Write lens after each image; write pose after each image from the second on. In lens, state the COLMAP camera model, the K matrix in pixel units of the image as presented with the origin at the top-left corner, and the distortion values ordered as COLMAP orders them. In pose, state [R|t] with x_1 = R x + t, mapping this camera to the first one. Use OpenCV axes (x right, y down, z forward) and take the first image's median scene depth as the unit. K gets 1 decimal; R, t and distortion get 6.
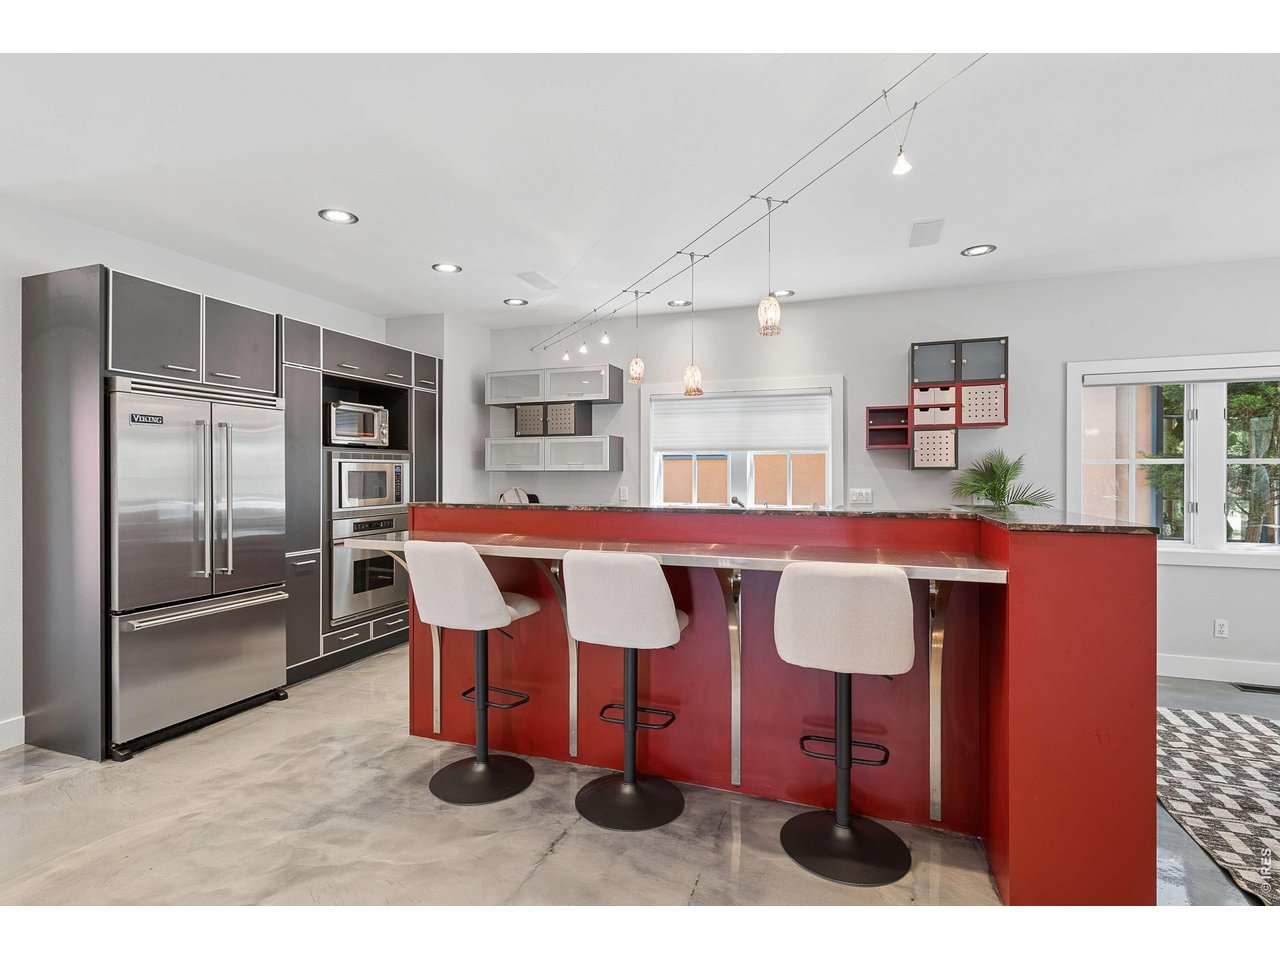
lens RADIAL K [[628.5, 0, 640.0], [0, 628.5, 480.0], [0, 0, 1]] dist [-0.000514, -0.000088]
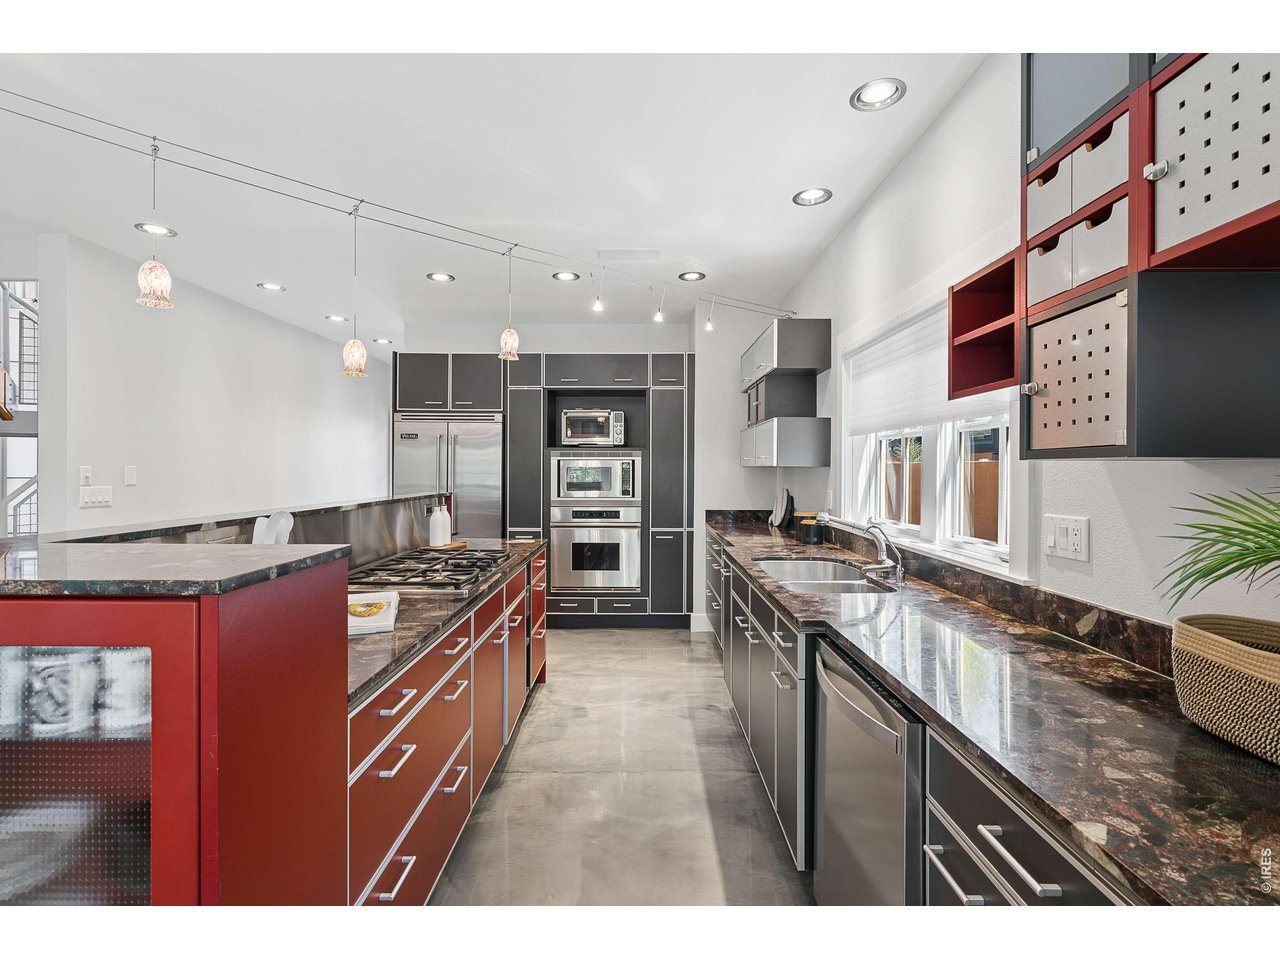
lens RADIAL K [[592.0, 0, 640.0], [0, 592.0, 480.0], [0, 0, 1]] dist [0.000982, 0.000137]
pose [[0.340806, 0.017652, -0.939968, 0.649332], [-0.013044, 0.999816, 0.014047, -0.007592], [0.940043, 0.007474, 0.340973, 0.743408]]
